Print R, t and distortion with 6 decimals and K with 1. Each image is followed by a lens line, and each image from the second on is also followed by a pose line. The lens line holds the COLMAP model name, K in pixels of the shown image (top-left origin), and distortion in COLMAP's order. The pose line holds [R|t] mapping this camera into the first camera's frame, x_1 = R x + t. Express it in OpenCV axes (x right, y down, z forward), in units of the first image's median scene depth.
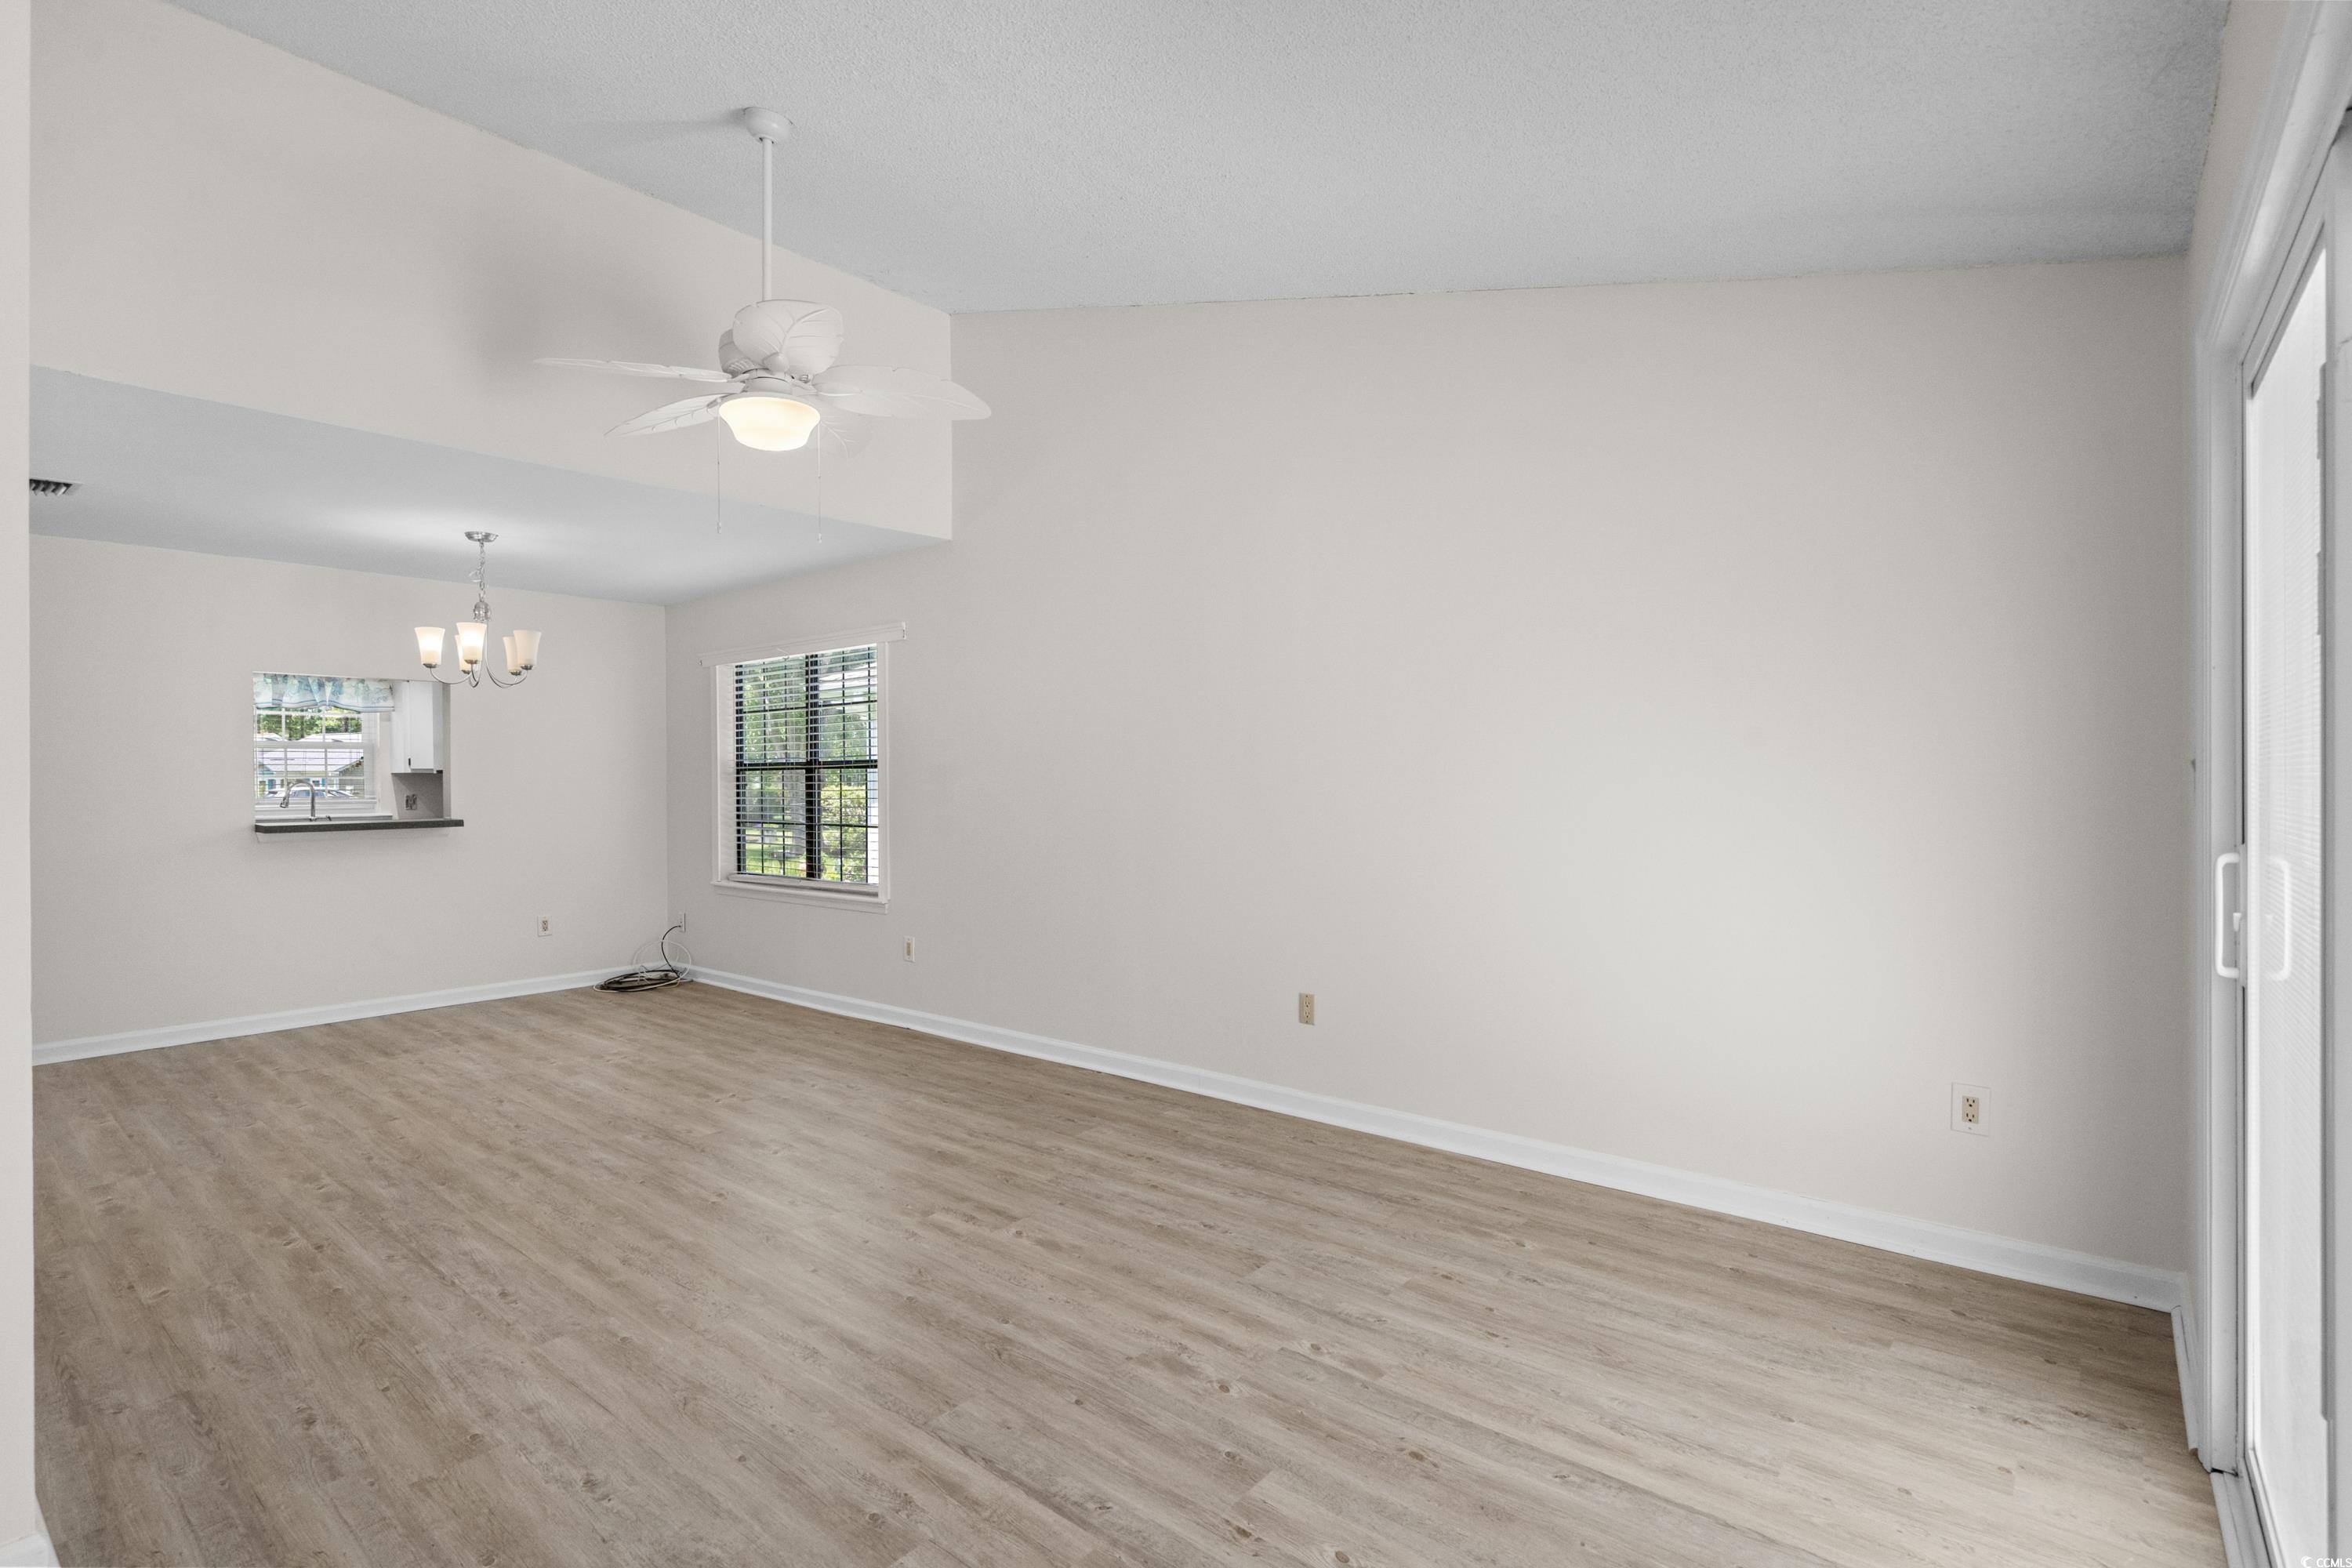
lens RADIAL K [[1085.1, 0, 1185.5], [0, 1085.1, 789.4], [0, 0, 1]] dist [-0.003915, -0.000401]
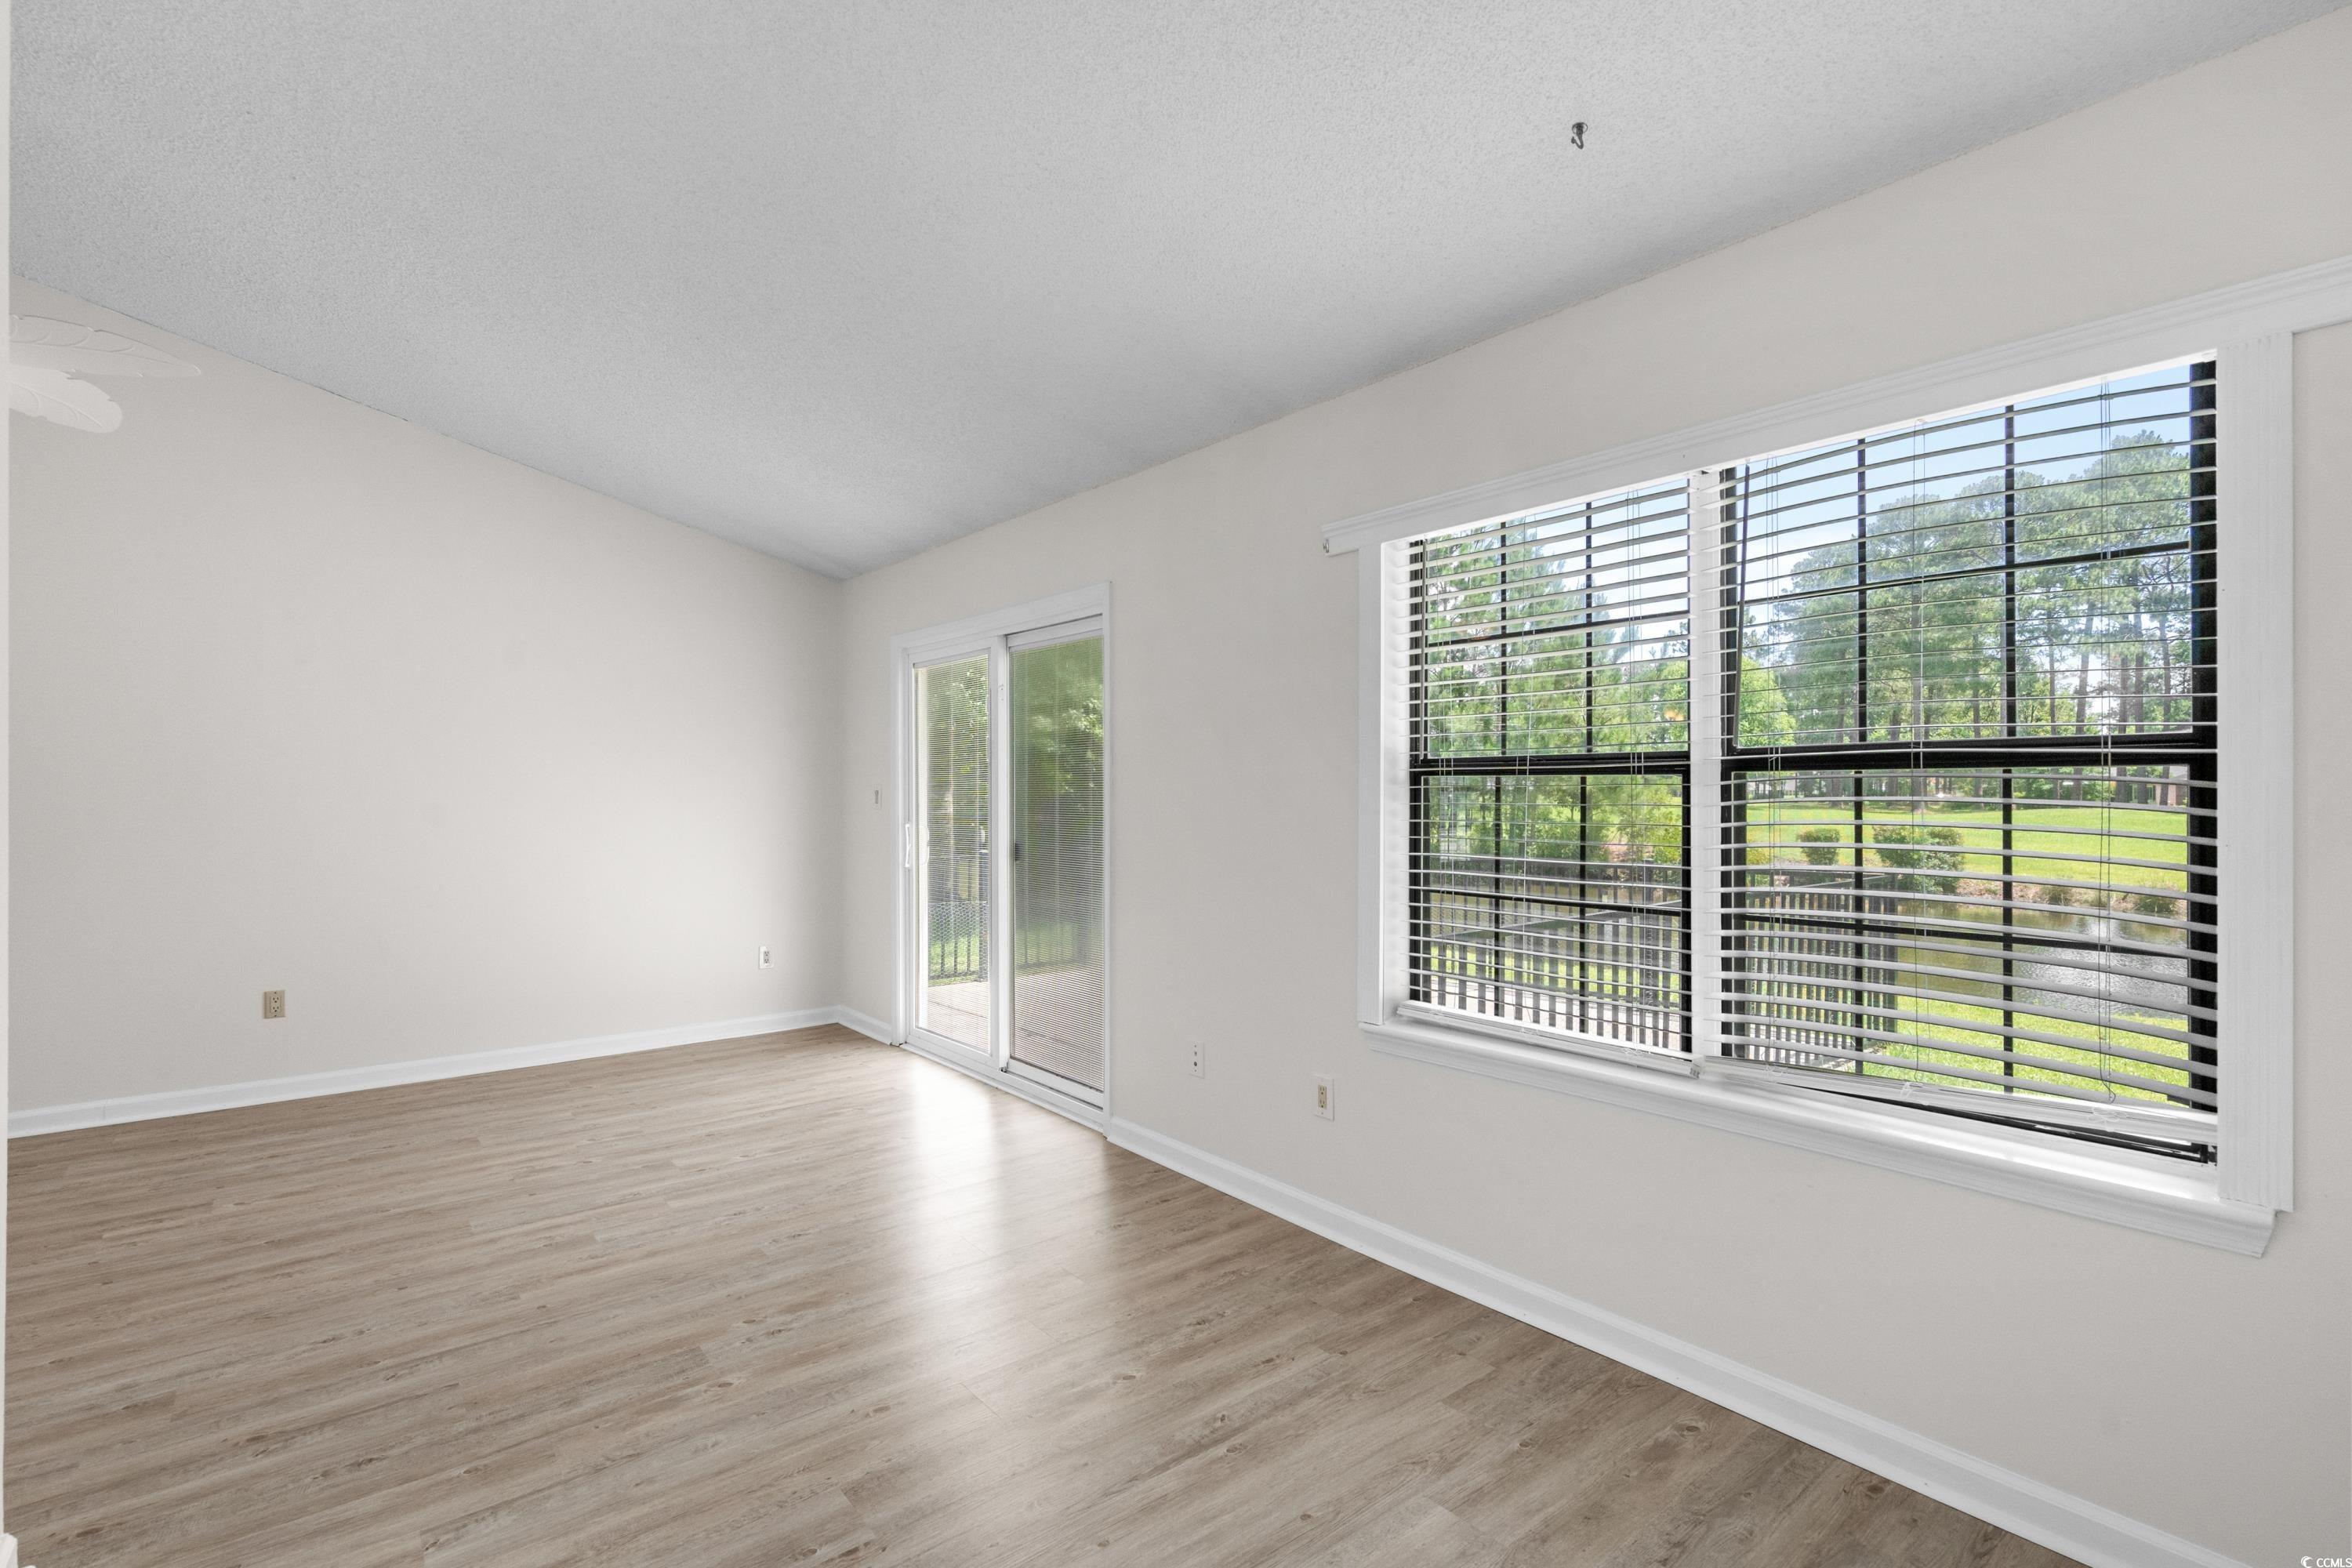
lens RADIAL K [[1085.1, 0, 1174.3], [0, 1085.1, 794.3], [0, 0, 1]] dist [-0.003915, -0.000401]
pose [[0.199764, 0.005489, 0.979829, -0.844151], [0.009166, 0.999930, -0.007470, 0.005994], [-0.979801, 0.010473, 0.199700, -0.130284]]
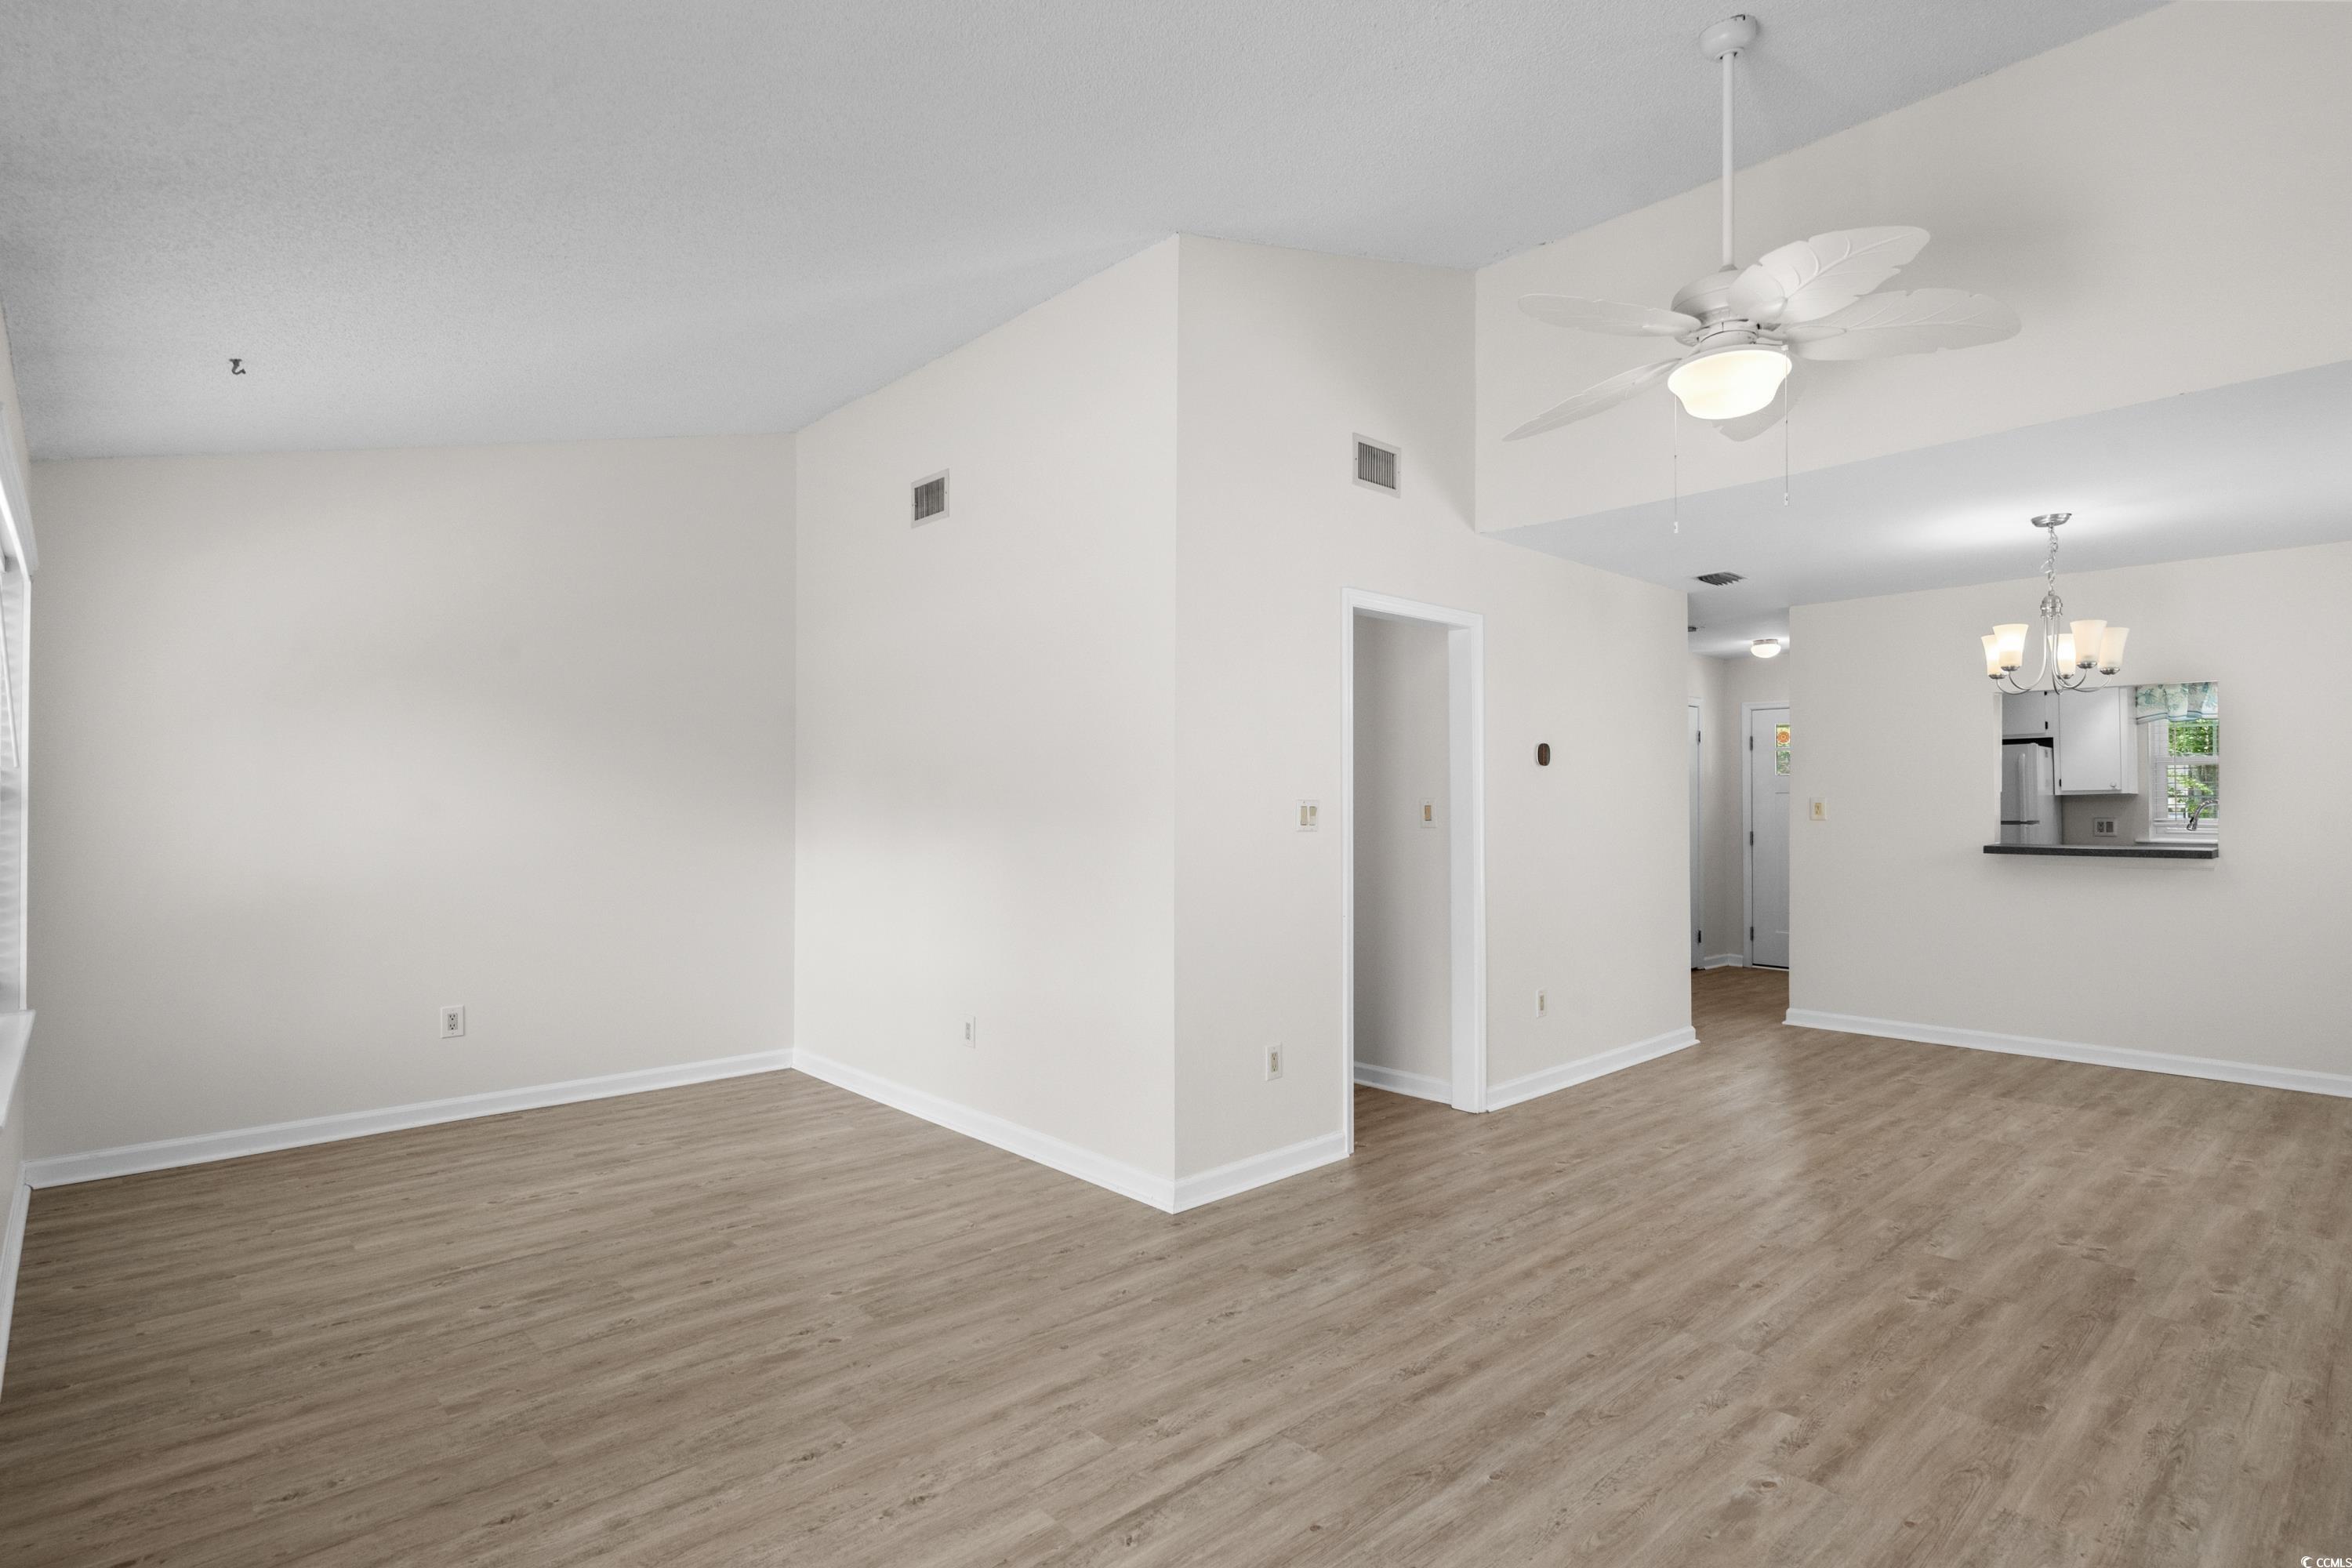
lens RADIAL K [[1166.9, 0, 1171.9], [0, 1166.9, 771.0], [0, 0, 1]] dist [-0.003589, 0.000679]
pose [[-0.138687, -0.023622, -0.990054, 0.494039], [-0.008607, 0.999706, -0.022646, -0.007029], [0.990299, 0.005381, -0.138850, 0.591637]]
